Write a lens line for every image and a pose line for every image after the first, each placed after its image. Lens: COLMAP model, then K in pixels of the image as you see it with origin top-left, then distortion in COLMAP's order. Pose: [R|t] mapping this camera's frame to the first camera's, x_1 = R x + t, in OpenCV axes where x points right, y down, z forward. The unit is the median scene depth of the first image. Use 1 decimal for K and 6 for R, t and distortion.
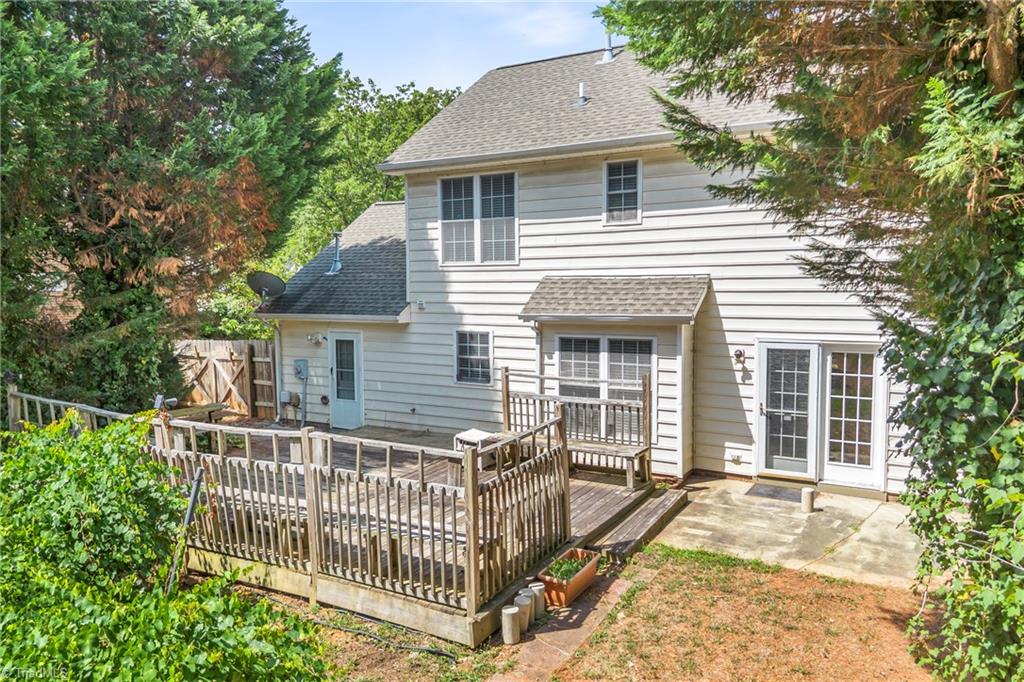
lens RADIAL K [[696.7, 0, 512.0], [0, 696.7, 341.0], [0, 0, 1]] dist [0.076698, -0.000300]
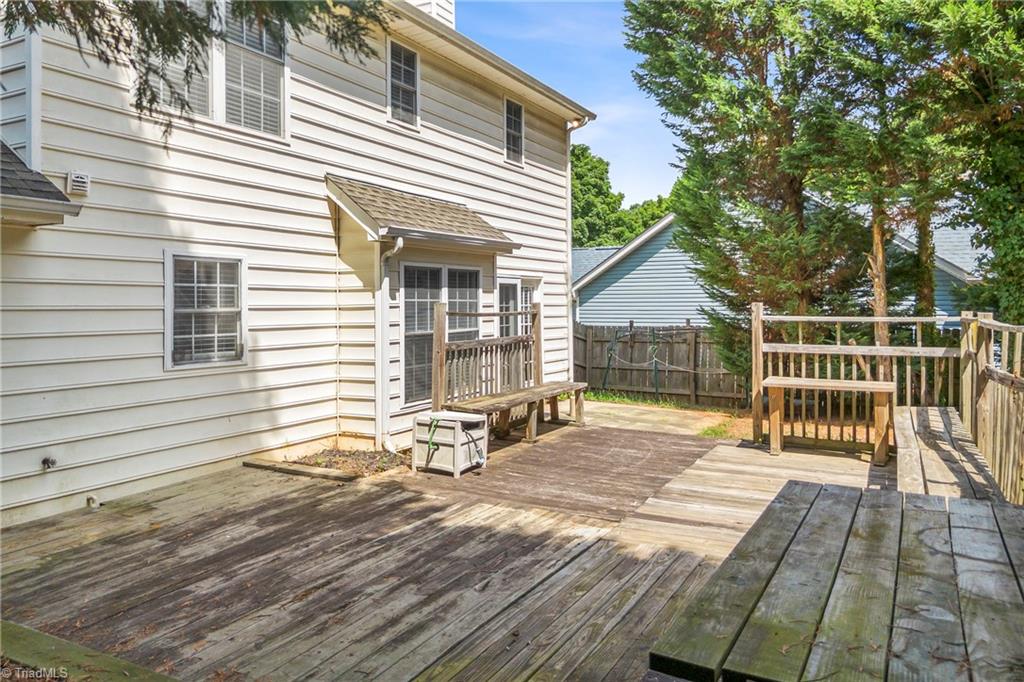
lens RADIAL K [[752.7, 0, 512.0], [0, 752.7, 309.8], [0, 0, 1]] dist [-0.000832, -0.000440]
pose [[-0.029898, 0.012213, 0.999478, -0.662968], [0.091313, 0.995778, -0.009437, 0.053033], [-0.995373, 0.090983, -0.030887, 0.908152]]
